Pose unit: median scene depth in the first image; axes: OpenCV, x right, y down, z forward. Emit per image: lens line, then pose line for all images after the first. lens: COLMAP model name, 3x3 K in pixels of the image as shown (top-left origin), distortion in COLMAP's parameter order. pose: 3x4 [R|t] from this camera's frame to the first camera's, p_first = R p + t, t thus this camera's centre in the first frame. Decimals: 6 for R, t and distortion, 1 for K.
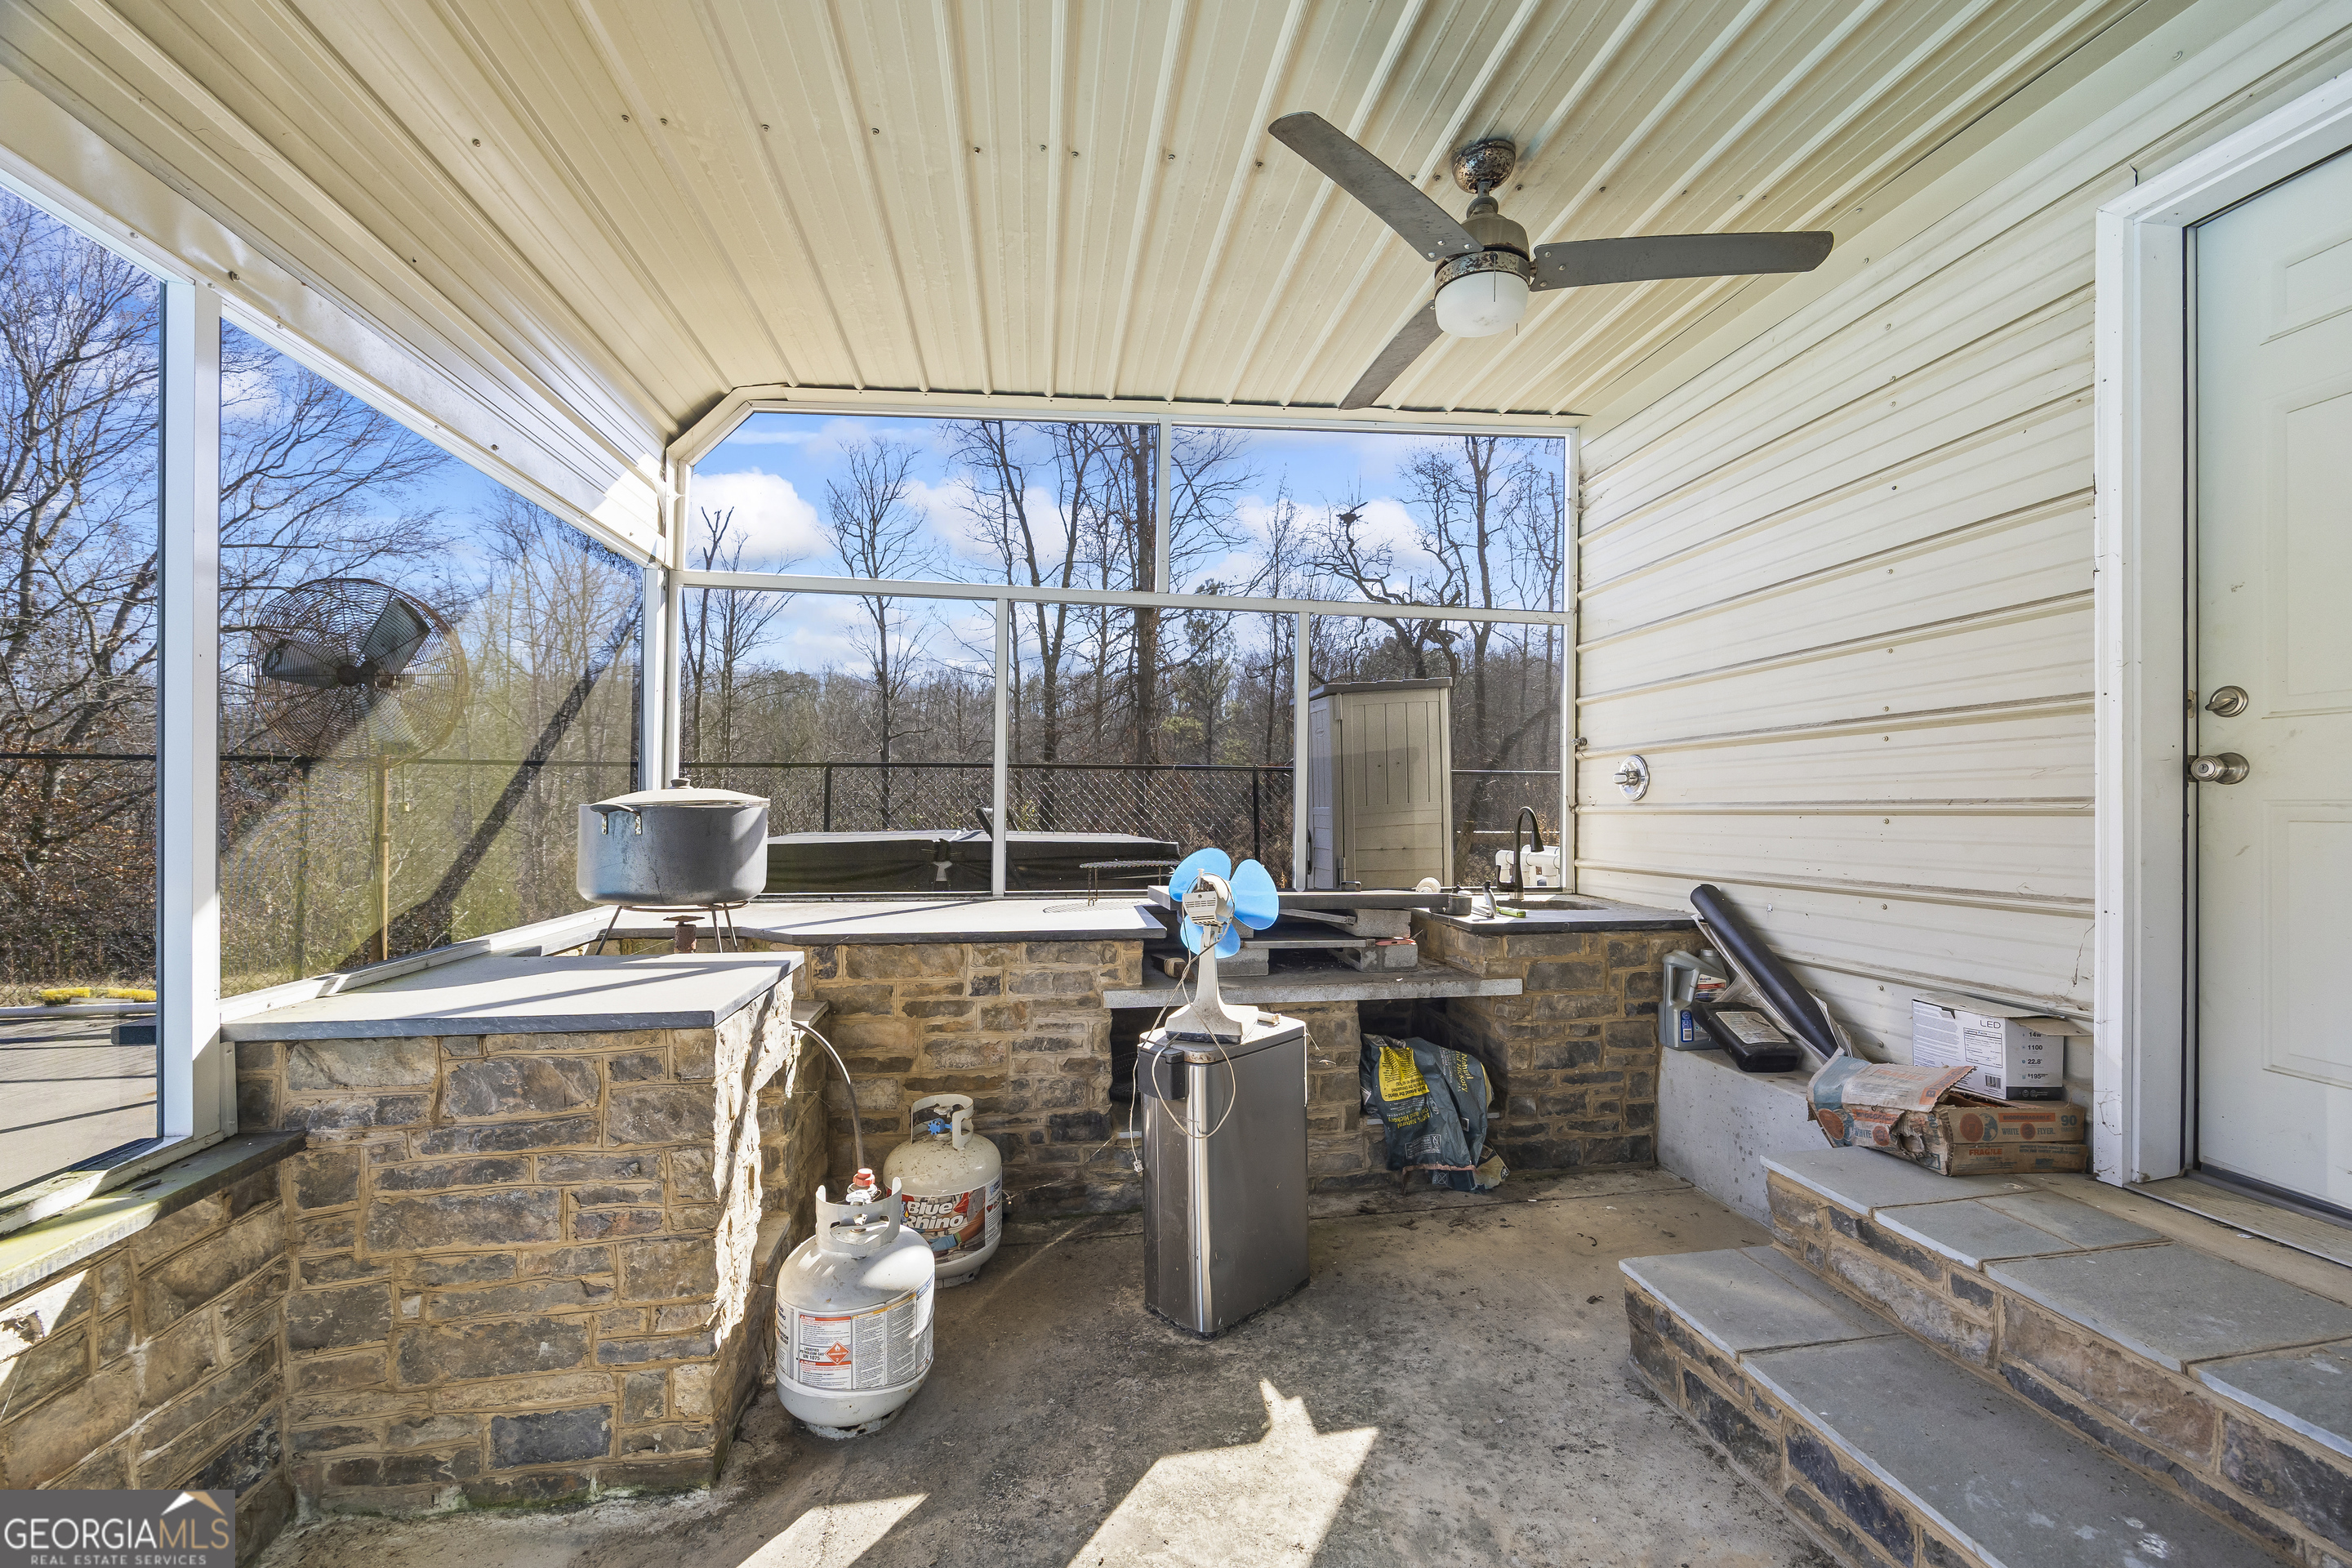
lens RADIAL K [[940.6, 0, 1181.3], [0, 940.6, 796.4], [0, 0, 1]] dist [0.000348, -0.000039]
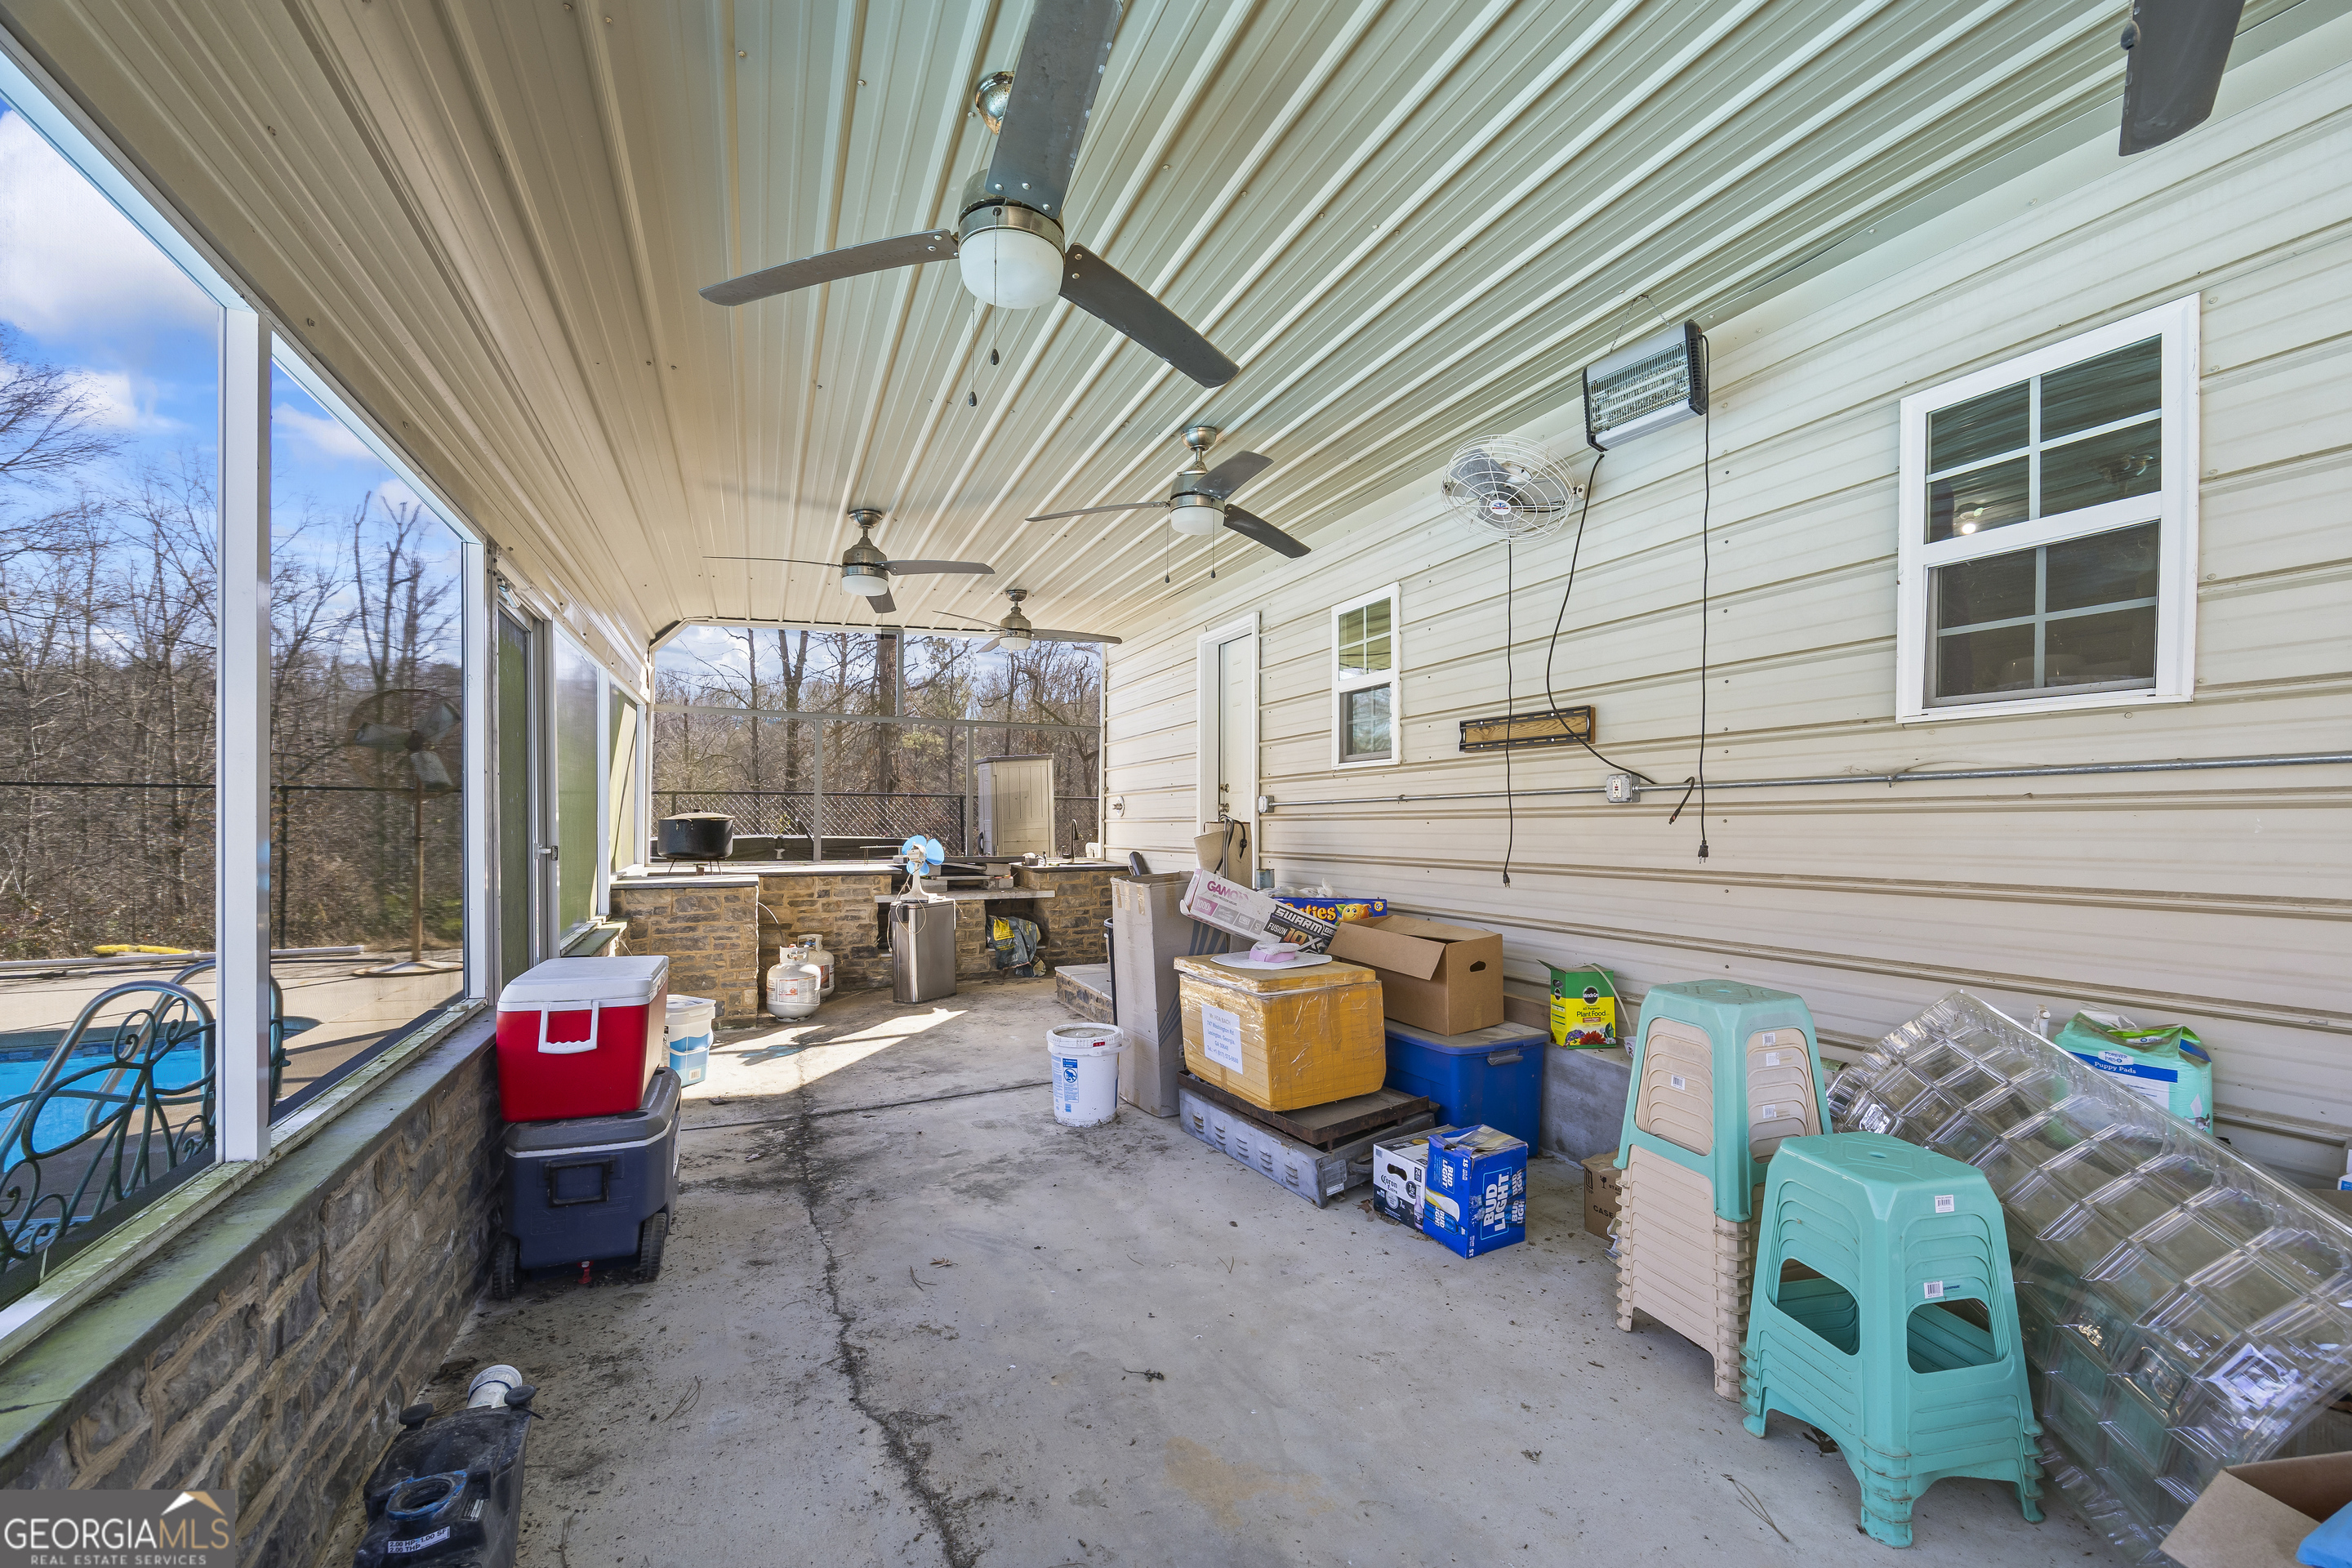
lens RADIAL K [[940.6, 0, 1178.4], [0, 940.6, 820.5], [0, 0, 1]] dist [0.000348, -0.000039]
pose [[0.965353, -0.001175, 0.260946, 0.038789], [-0.001770, 0.999937, 0.011048, -0.013992], [-0.260942, -0.011127, 0.965290, -1.464821]]
